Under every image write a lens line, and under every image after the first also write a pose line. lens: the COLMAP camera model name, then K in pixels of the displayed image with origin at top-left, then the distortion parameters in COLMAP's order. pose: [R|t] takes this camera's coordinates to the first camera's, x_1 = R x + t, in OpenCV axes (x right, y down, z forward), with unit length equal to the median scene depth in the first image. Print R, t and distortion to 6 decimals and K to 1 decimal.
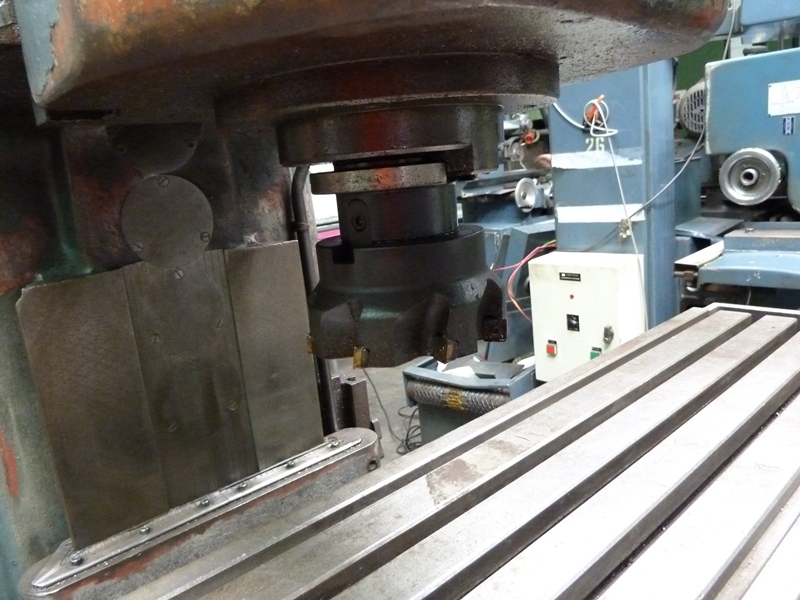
lens RADIAL K [[599.2, 0, 400.0], [0, 599.2, 300.0], [0, 0, 1]] dist [-0.036014, -0.003186]
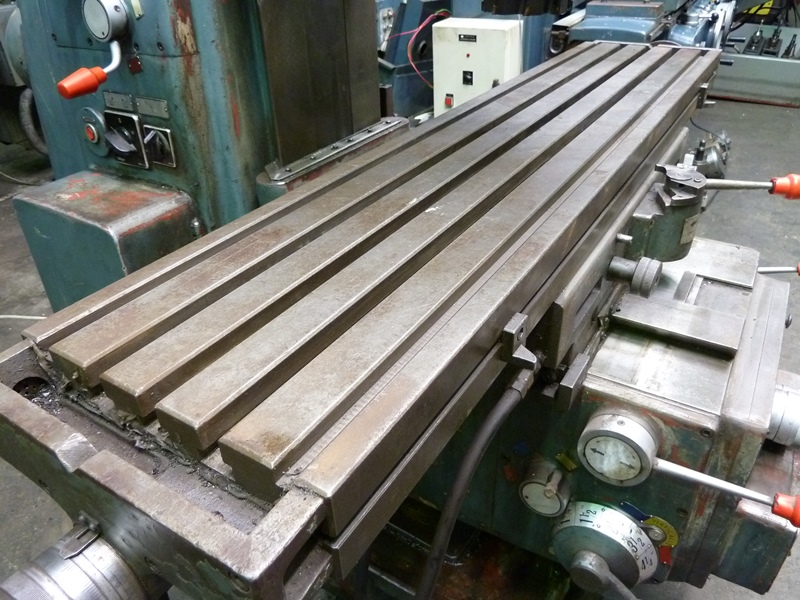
lens RADIAL K [[599.2, 0, 400.0], [0, 599.2, 300.0], [0, 0, 1]] dist [-0.036014, -0.003186]
pose [[0.959658, -0.094599, 0.264779, -0.272261], [0.003375, 0.945510, 0.325574, 0.086979], [-0.281151, -0.311546, 0.907686, -0.296777]]
